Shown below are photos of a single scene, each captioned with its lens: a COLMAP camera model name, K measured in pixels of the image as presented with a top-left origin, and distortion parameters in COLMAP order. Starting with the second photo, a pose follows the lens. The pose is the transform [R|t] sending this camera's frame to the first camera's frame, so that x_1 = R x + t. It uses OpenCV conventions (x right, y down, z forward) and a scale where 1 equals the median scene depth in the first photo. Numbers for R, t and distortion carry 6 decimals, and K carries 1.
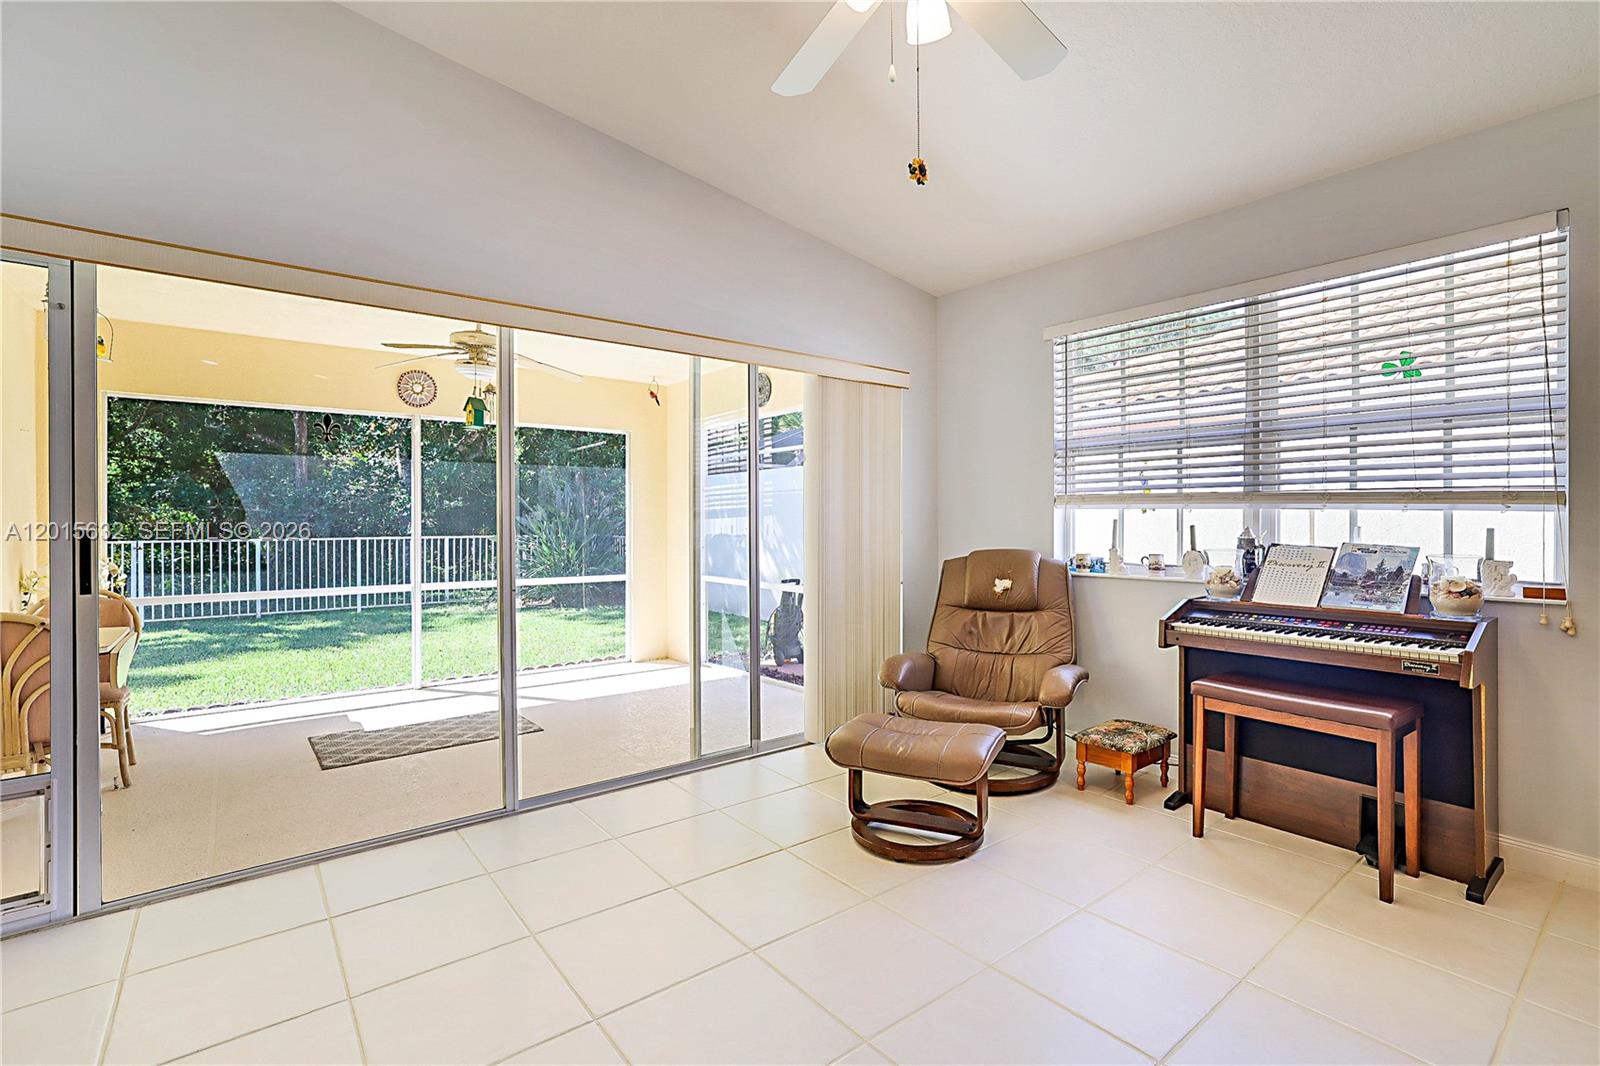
lens RADIAL K [[732.7, 0, 802.6], [0, 732.7, 524.2], [0, 0, 1]] dist [-0.041556, -0.000033]
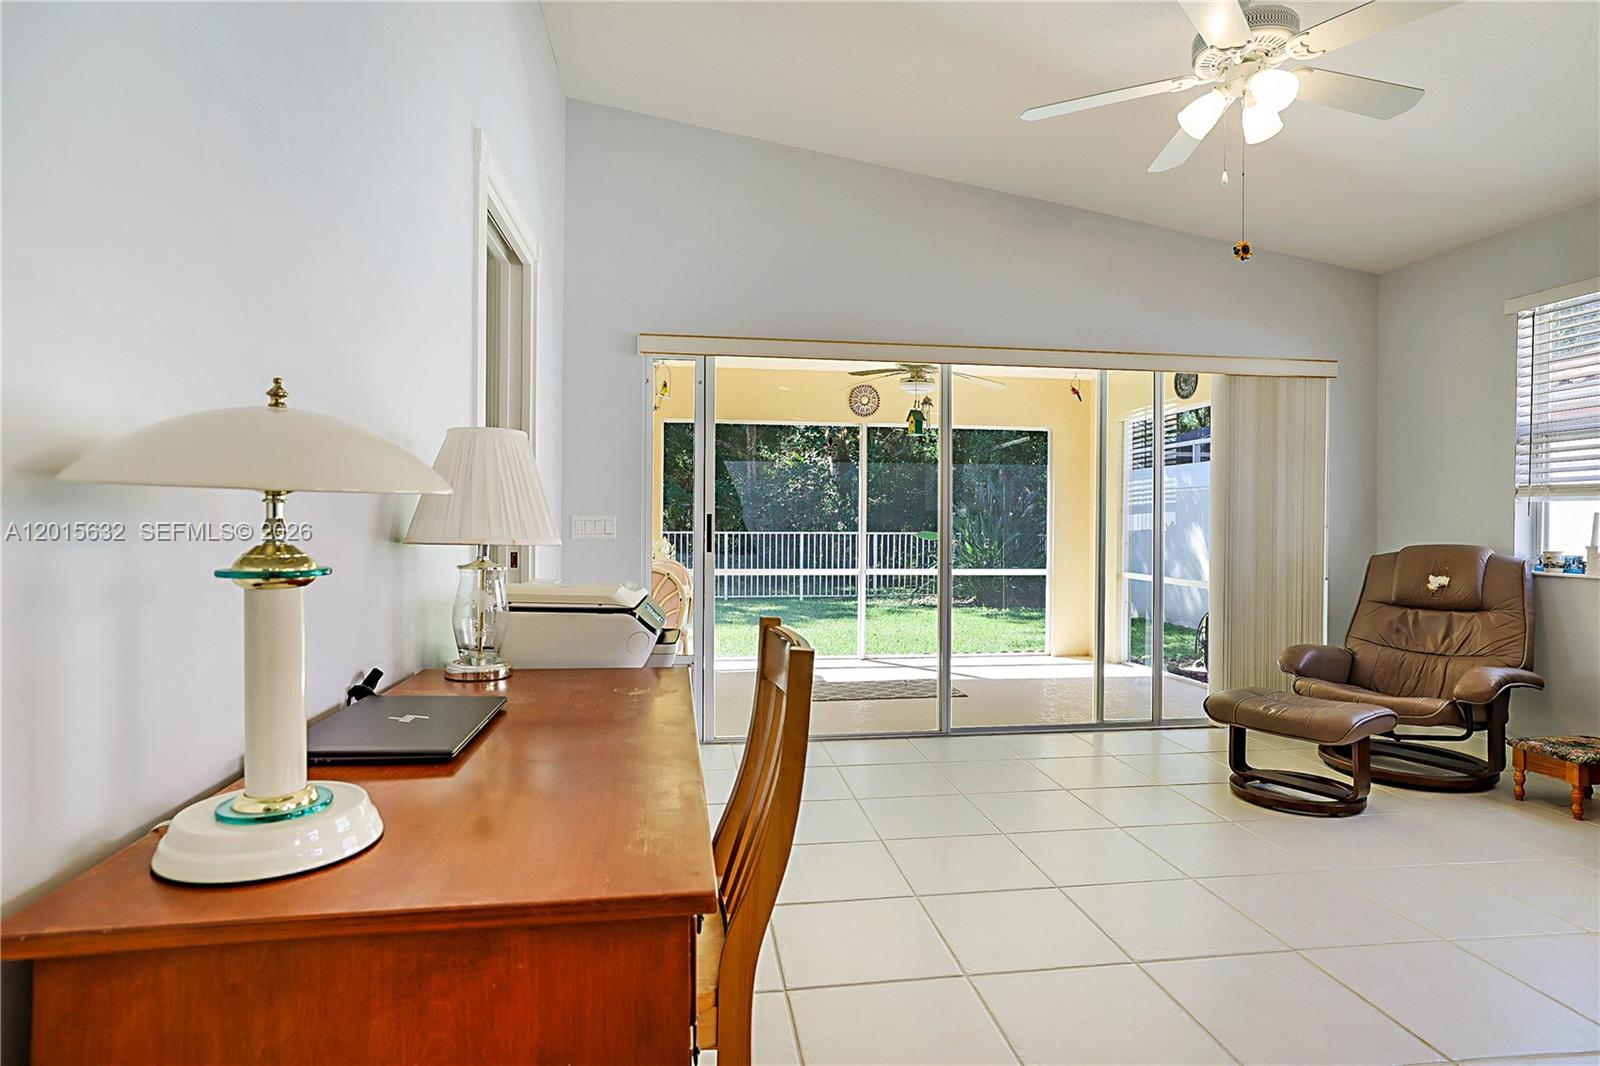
lens RADIAL K [[860.5, 0, 819.6], [0, 860.5, 526.8], [0, 0, 1]] dist [0.002673, 0.001399]
pose [[0.874272, 0.011138, -0.485309, 0.112704], [-0.010651, 0.999936, 0.003762, 0.016132], [0.485320, 0.001880, 0.874335, -0.356538]]
